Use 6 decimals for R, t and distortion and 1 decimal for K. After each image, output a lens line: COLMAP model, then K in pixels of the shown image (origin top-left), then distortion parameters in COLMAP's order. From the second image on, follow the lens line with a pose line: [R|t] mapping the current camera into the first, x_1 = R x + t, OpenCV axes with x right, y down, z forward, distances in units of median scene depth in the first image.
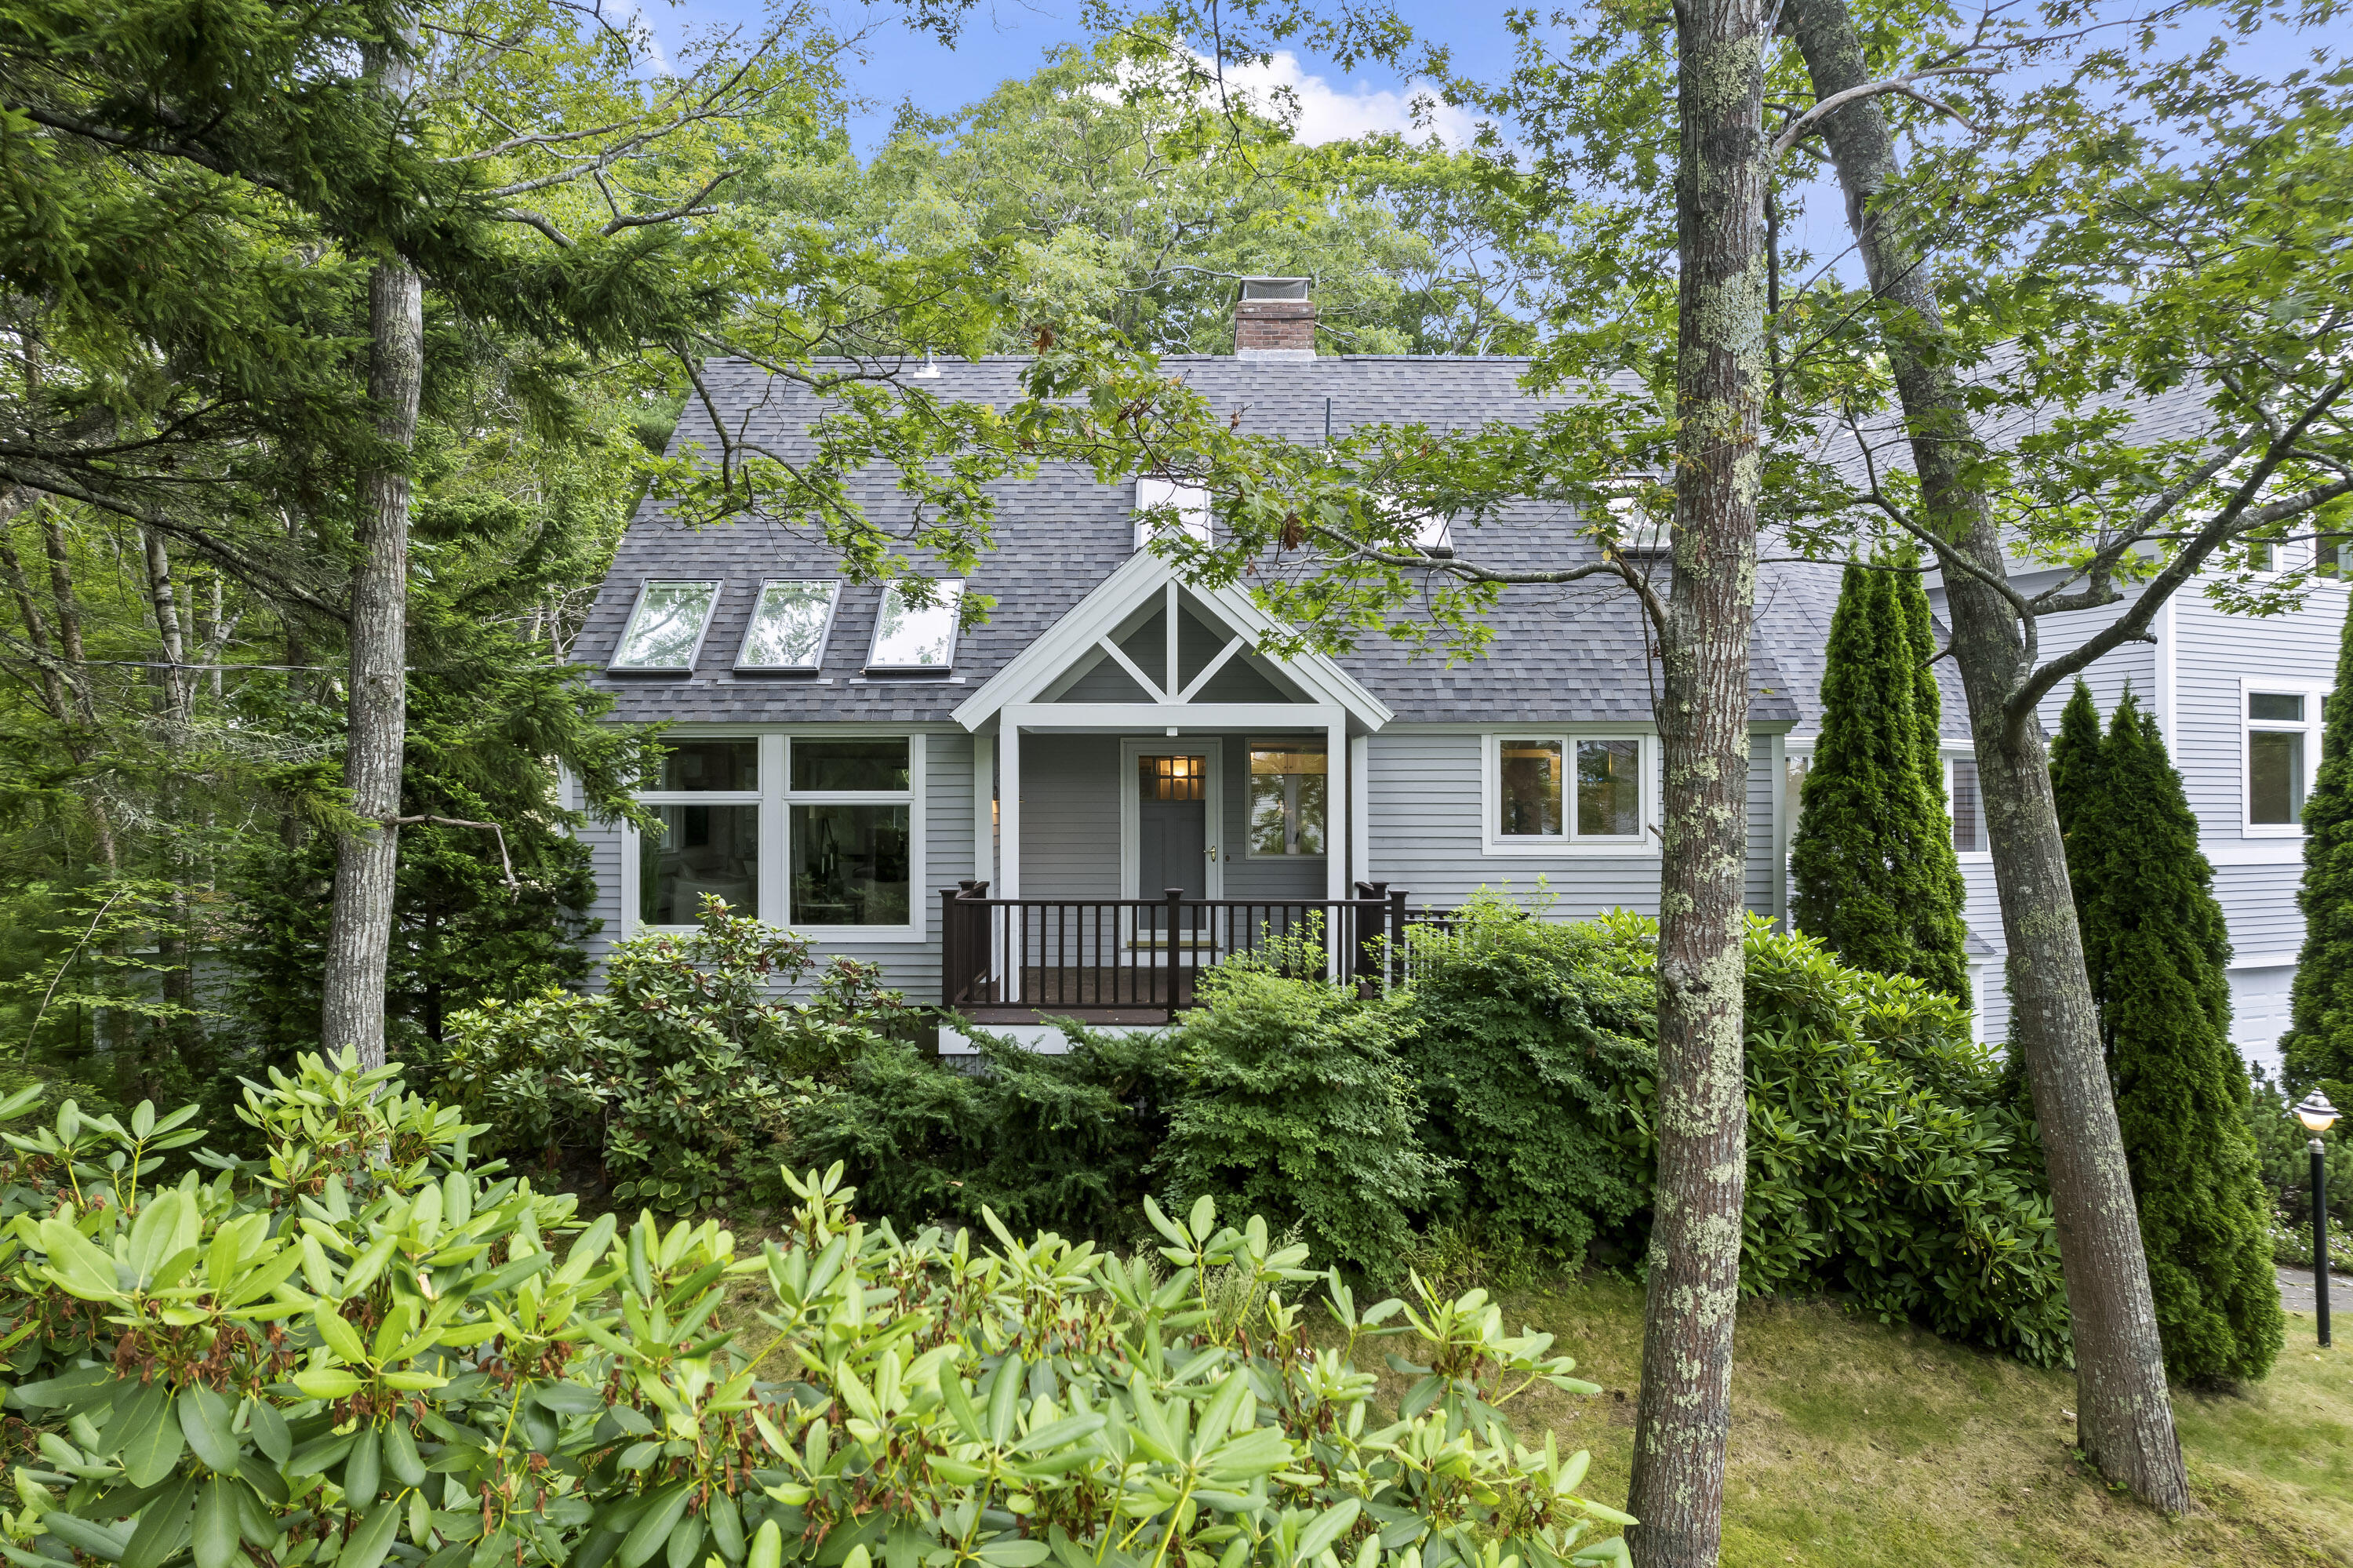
lens RADIAL K [[1506.8, 0, 1190.2], [0, 1506.8, 777.5], [0, 0, 1]] dist [-0.031932, -0.000310]
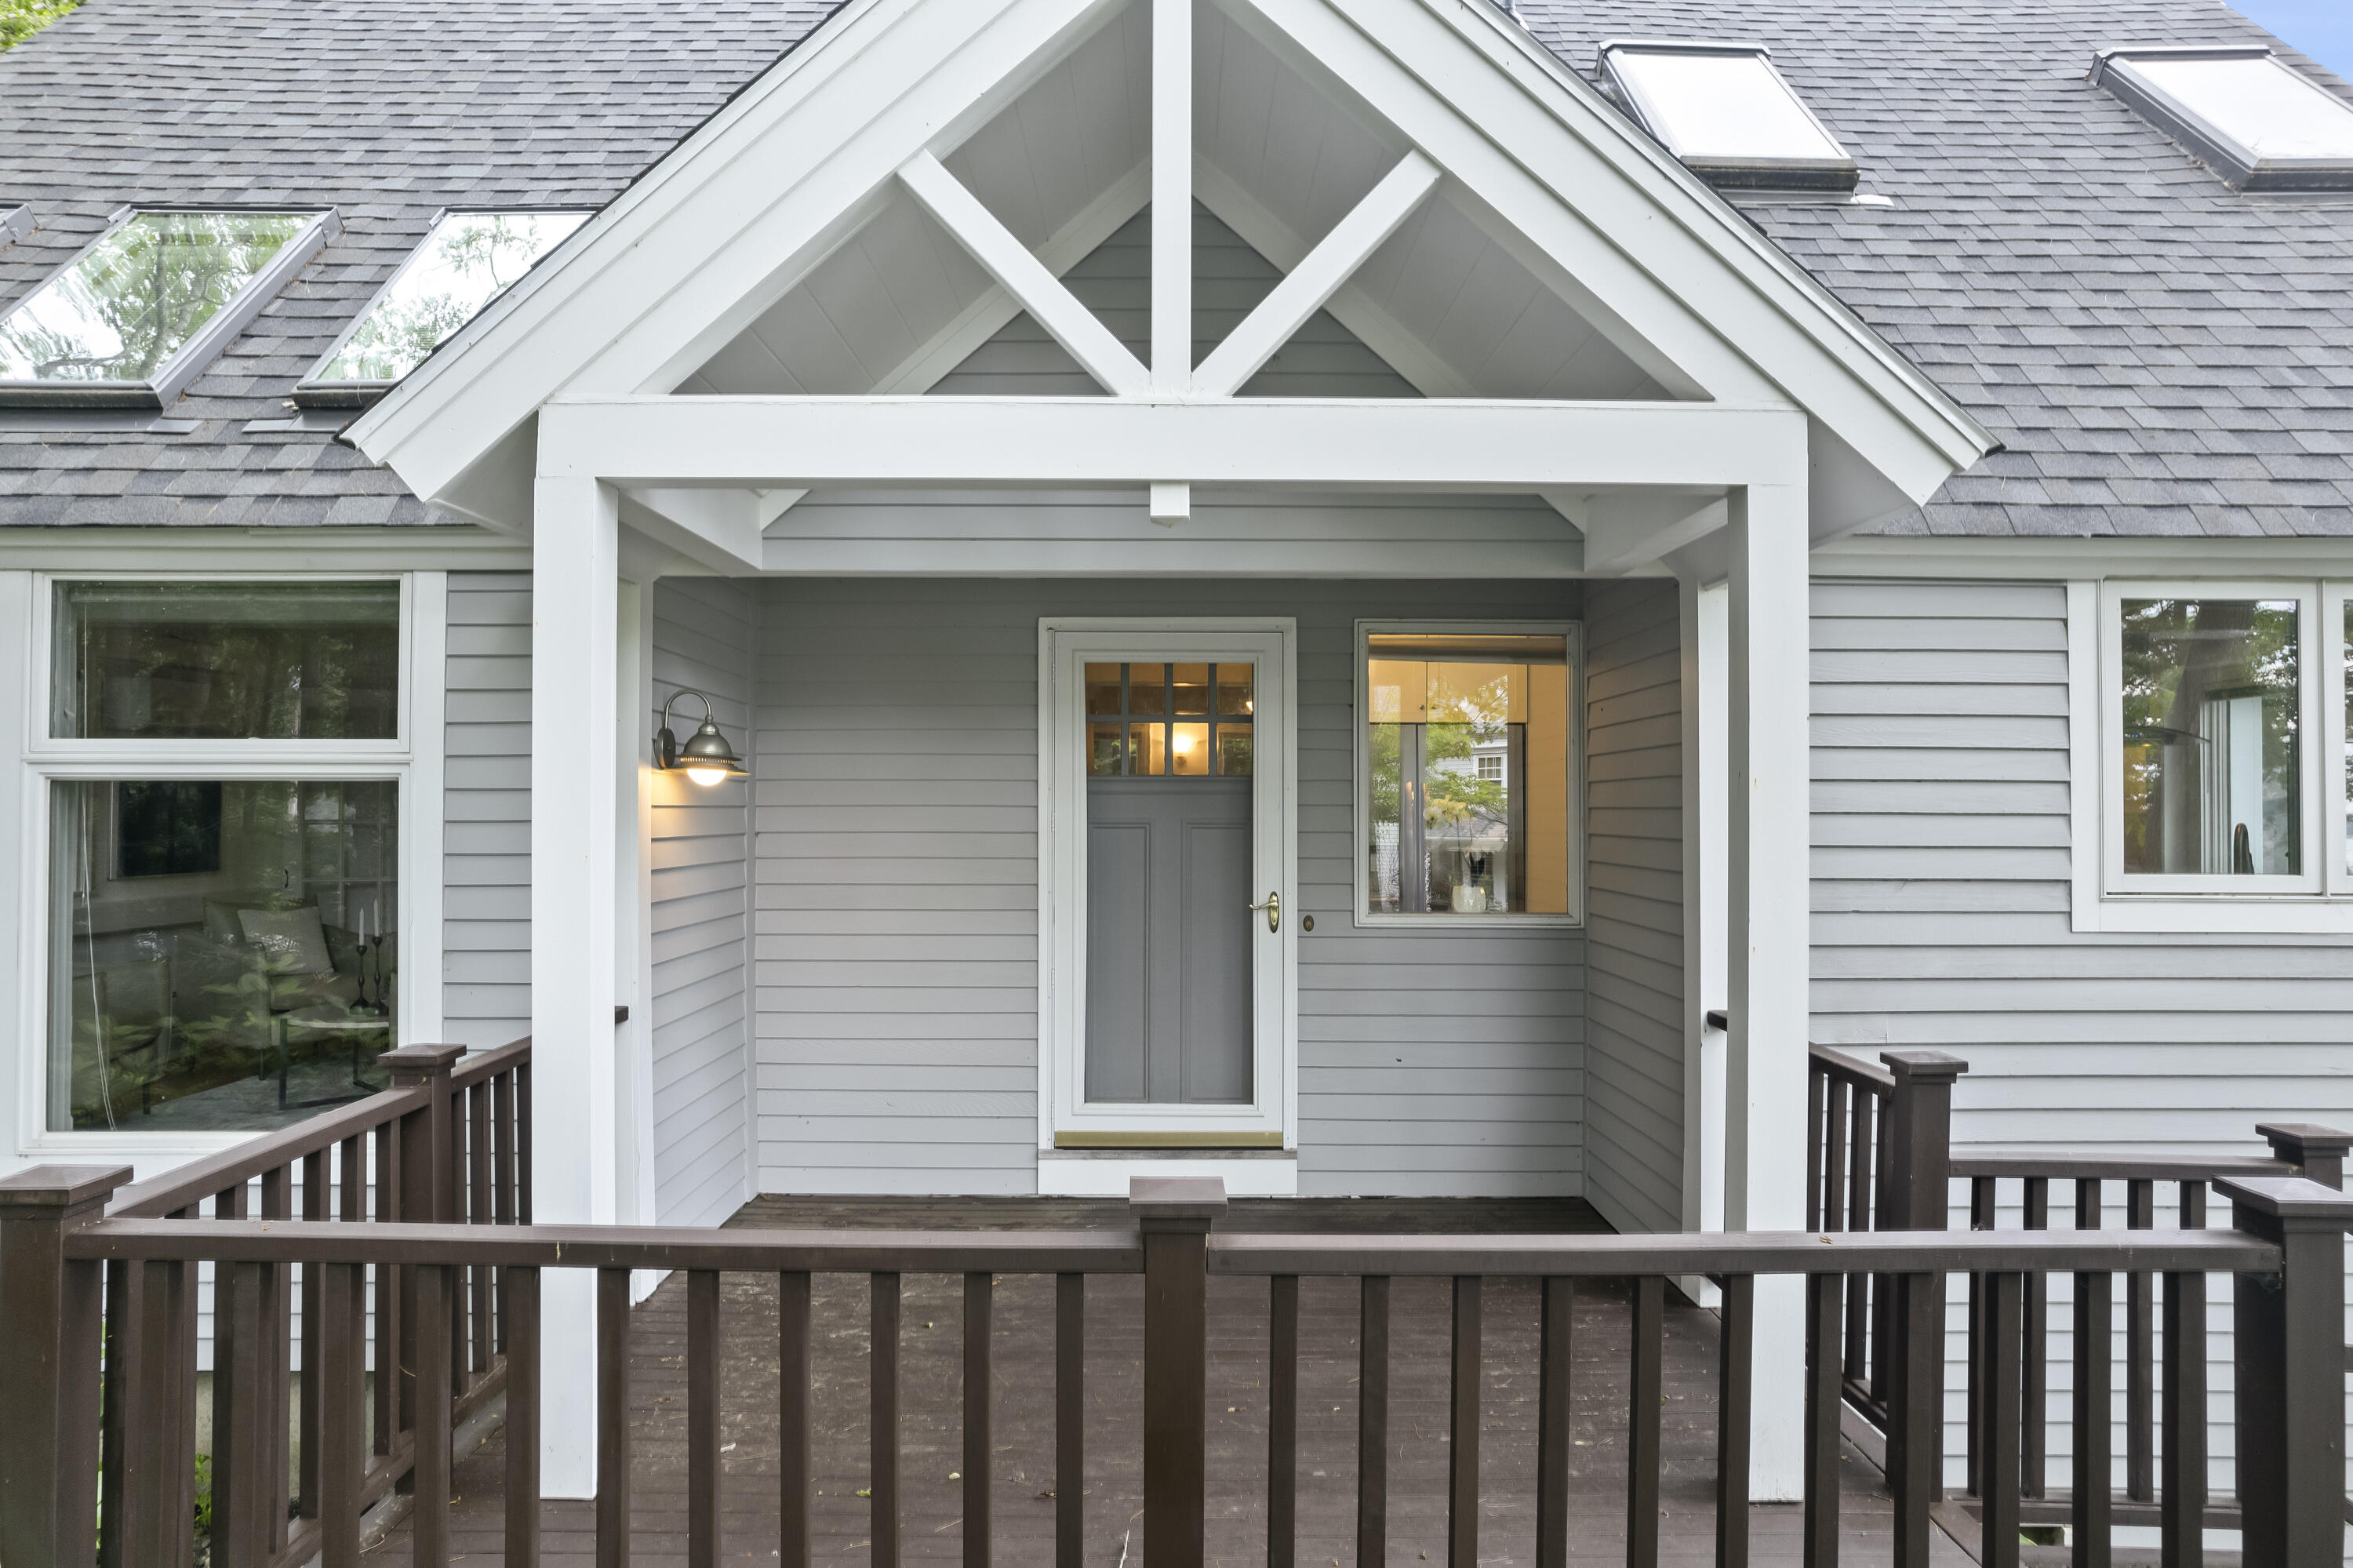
lens RADIAL K [[1506.8, 0, 1174.2], [0, 1506.8, 776.8], [0, 0, 1]] dist [-0.031932, -0.000310]
pose [[0.999769, 0.009419, -0.019298, -0.005319], [-0.009351, 0.999950, 0.003608, 0.018641], [0.019332, -0.003426, 0.999807, 0.725292]]
